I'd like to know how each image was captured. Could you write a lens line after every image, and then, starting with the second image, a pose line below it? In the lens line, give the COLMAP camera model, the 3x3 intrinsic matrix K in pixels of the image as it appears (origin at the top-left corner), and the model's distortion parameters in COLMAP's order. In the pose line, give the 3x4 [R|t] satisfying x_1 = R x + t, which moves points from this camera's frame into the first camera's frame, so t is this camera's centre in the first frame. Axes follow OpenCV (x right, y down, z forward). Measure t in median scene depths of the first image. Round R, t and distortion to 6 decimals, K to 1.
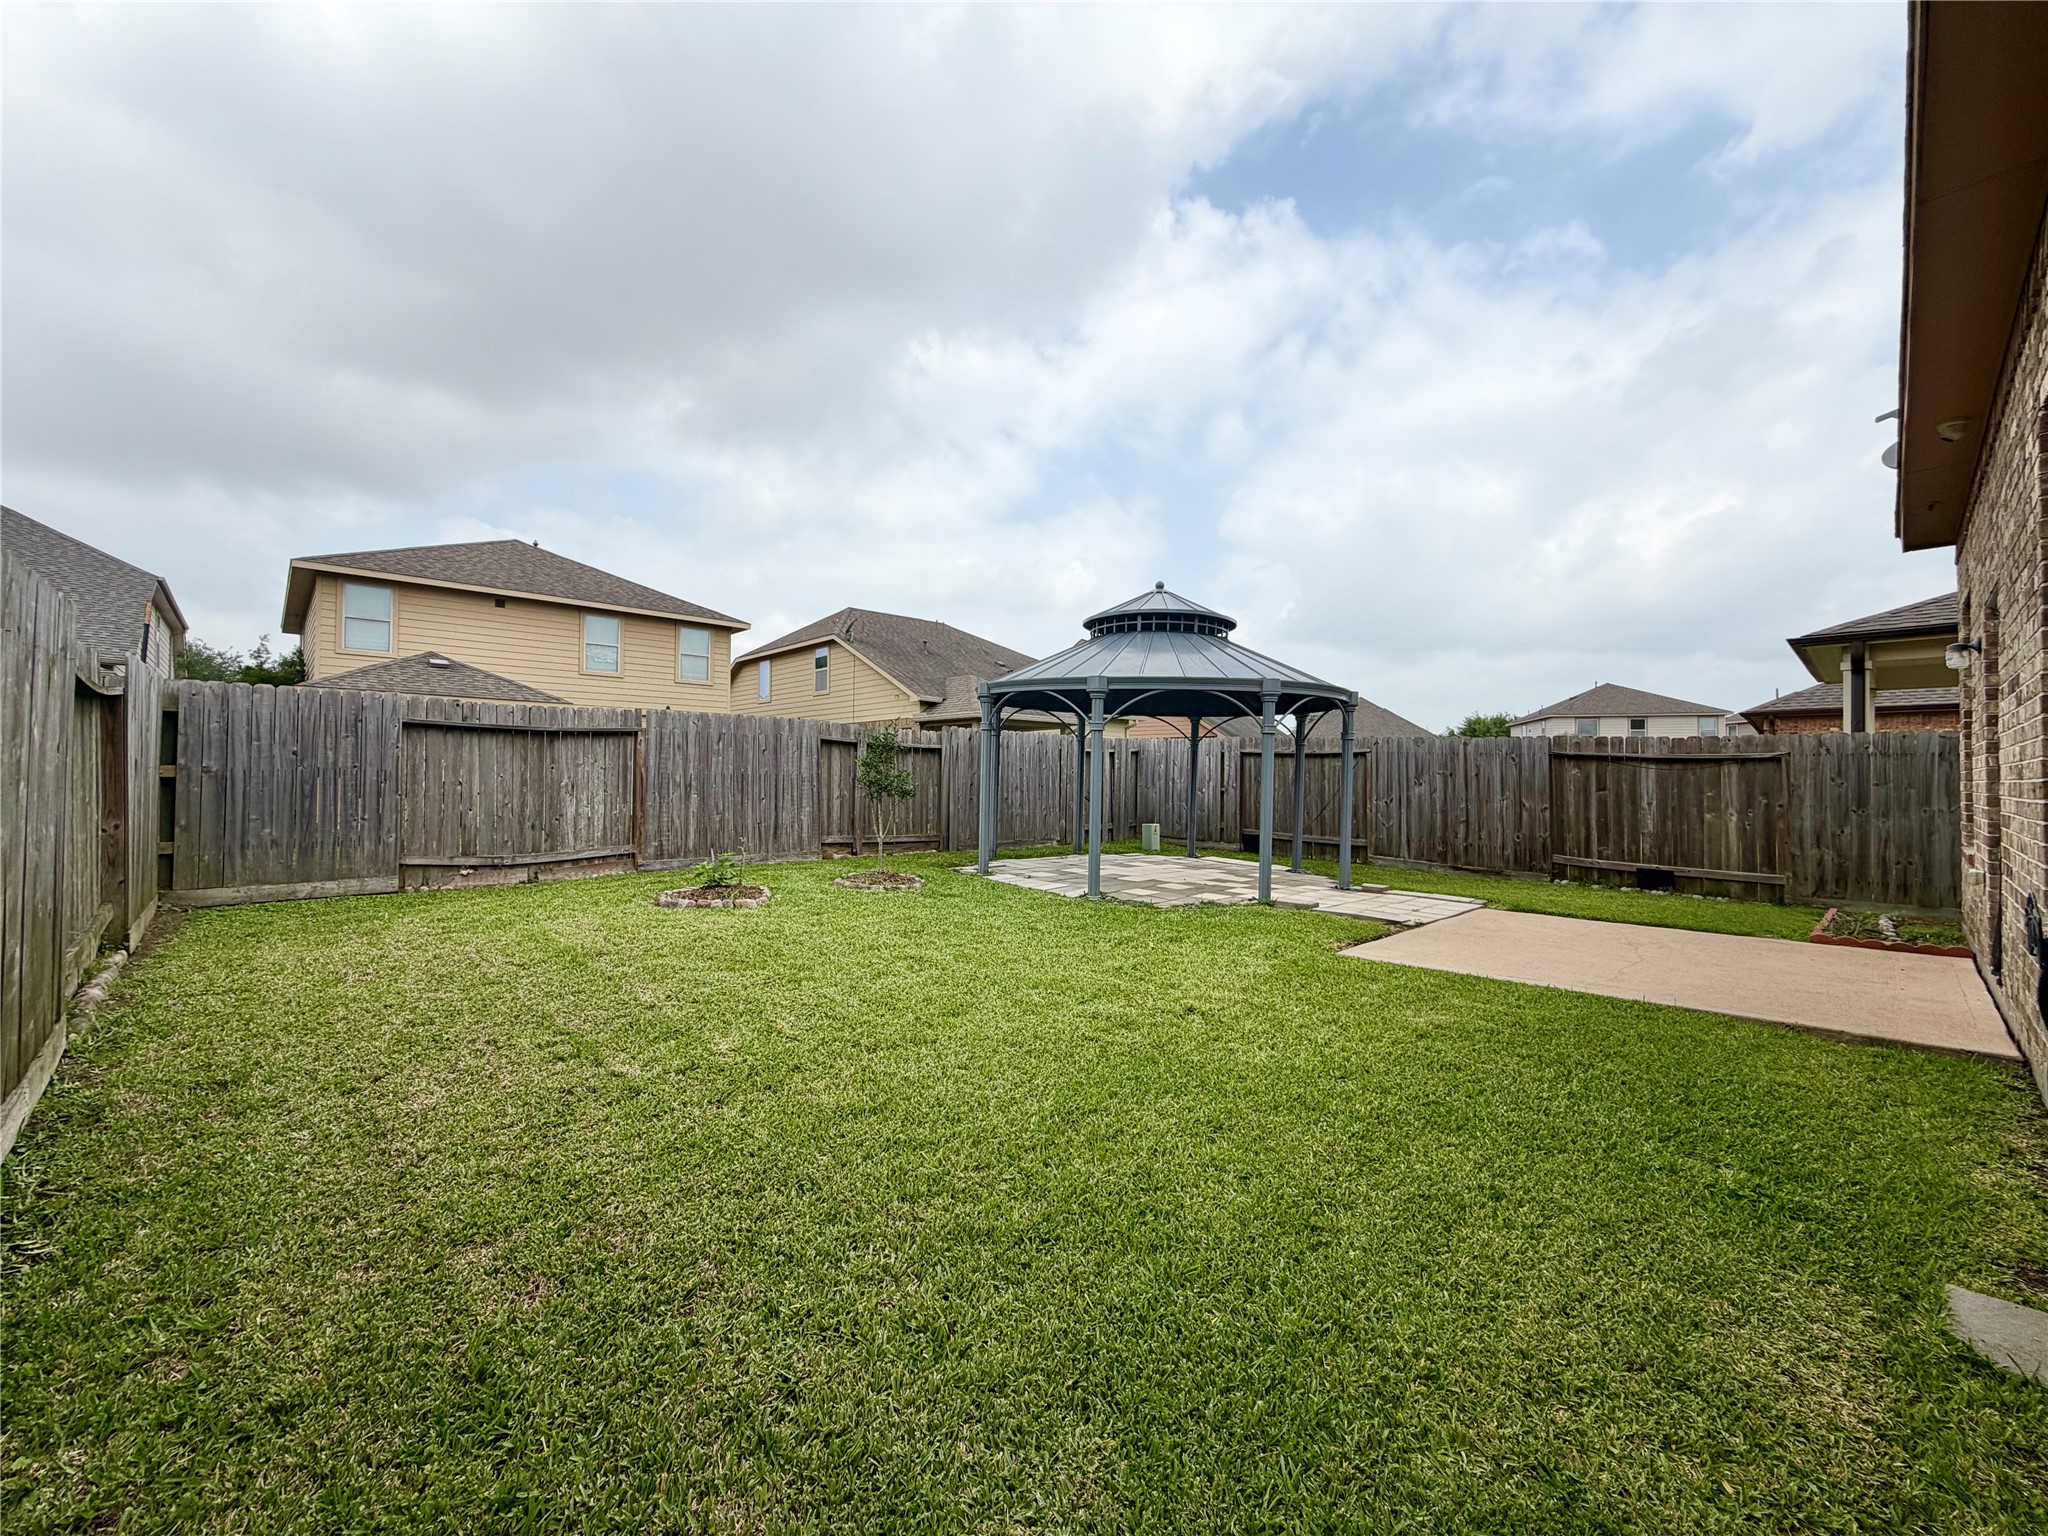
lens RADIAL K [[812.3, 0, 1017.0], [0, 812.3, 786.6], [0, 0, 1]] dist [0.000125, -0.000041]
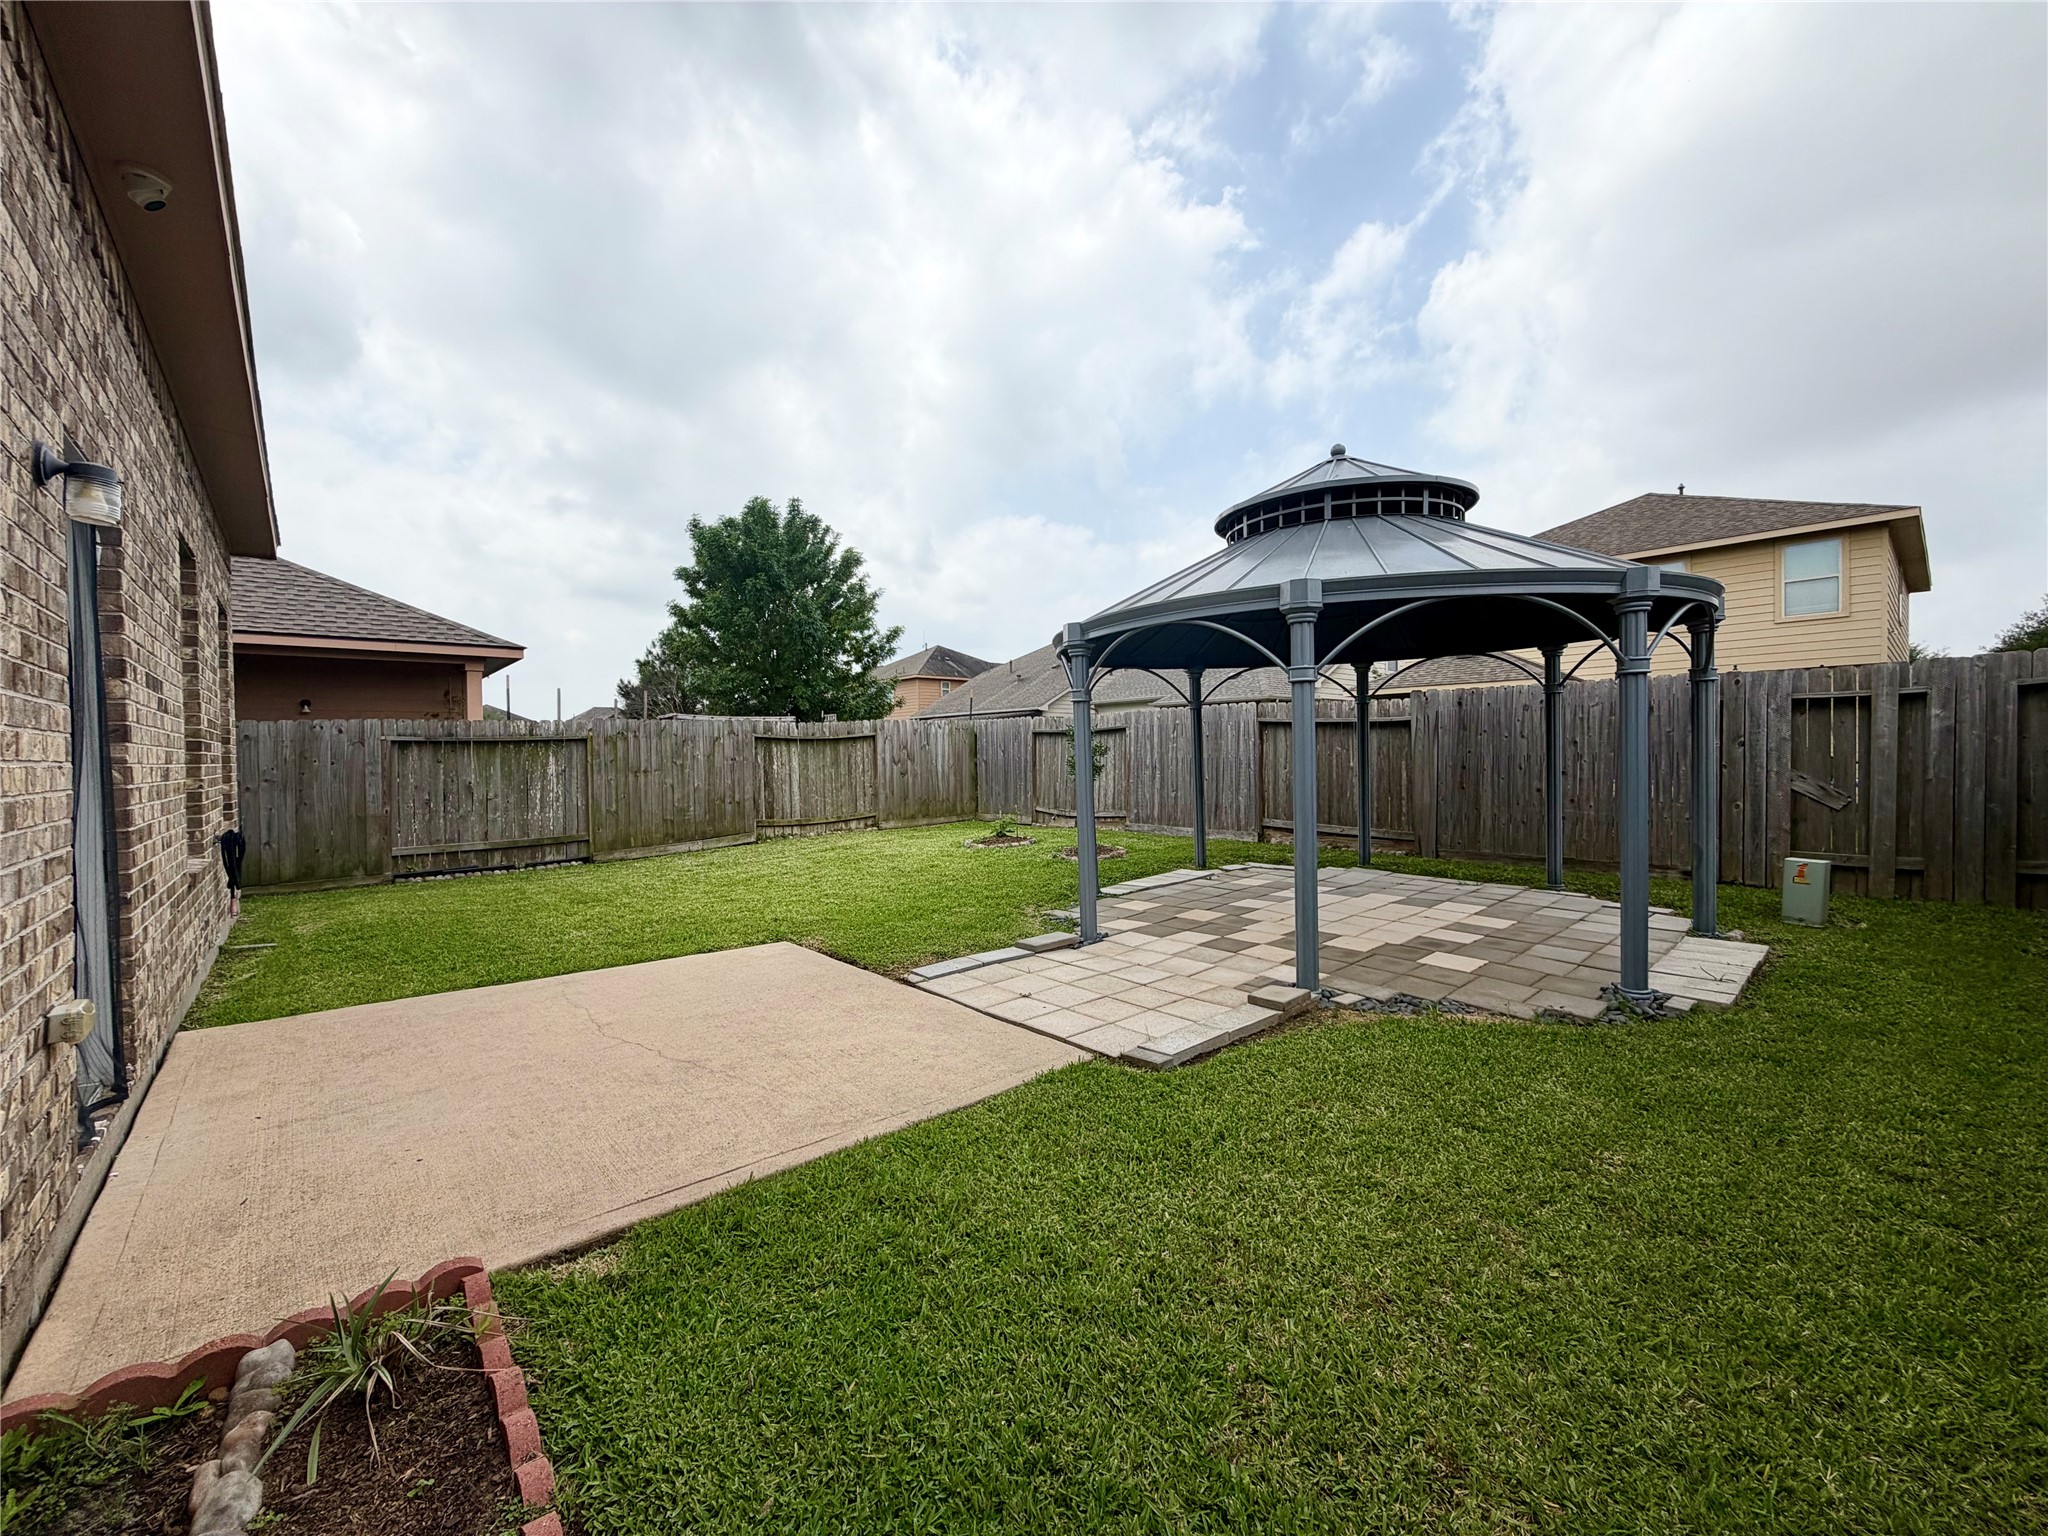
lens RADIAL K [[812.3, 0, 1021.6], [0, 812.3, 758.3], [0, 0, 1]] dist [0.000125, -0.000041]
pose [[-0.020640, -0.003519, -0.999781, 0.800891], [0.002258, 0.999991, -0.003566, -0.010610], [0.999784, -0.002331, -0.020632, 0.760985]]
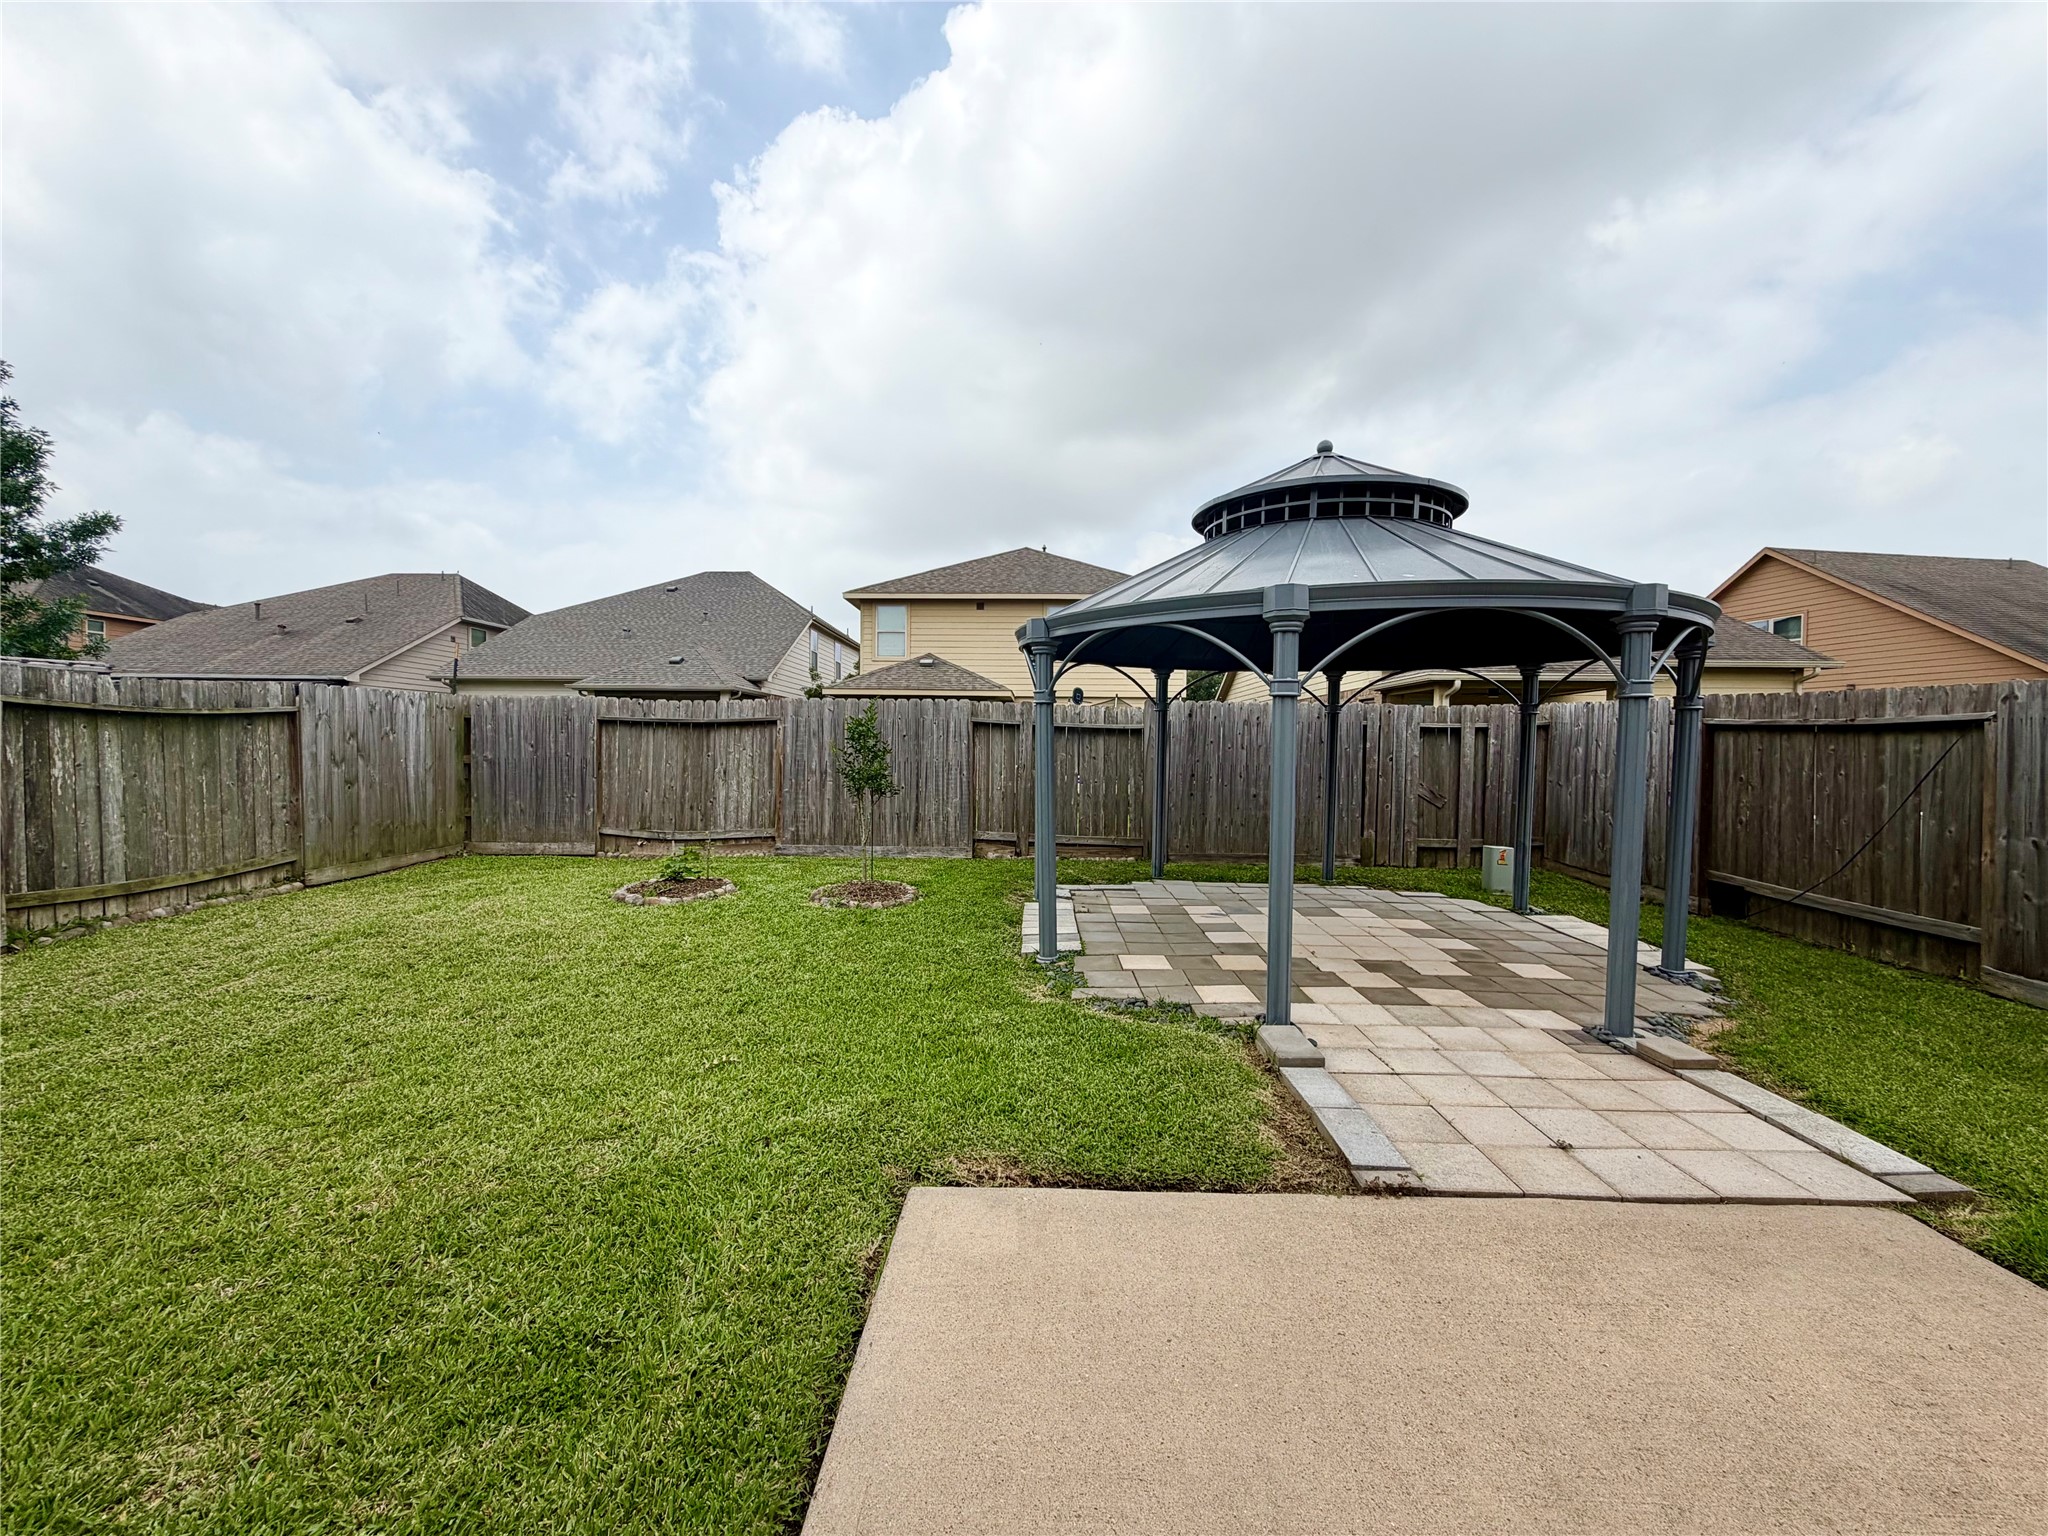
lens RADIAL K [[812.3, 0, 1014.8], [0, 812.3, 757.5], [0, 0, 1]] dist [0.000125, -0.000041]
pose [[0.719632, 0.007369, -0.694317, 0.424359], [-0.011466, 0.999933, -0.001270, -0.019787], [0.694261, 0.008875, 0.719668, 0.412028]]
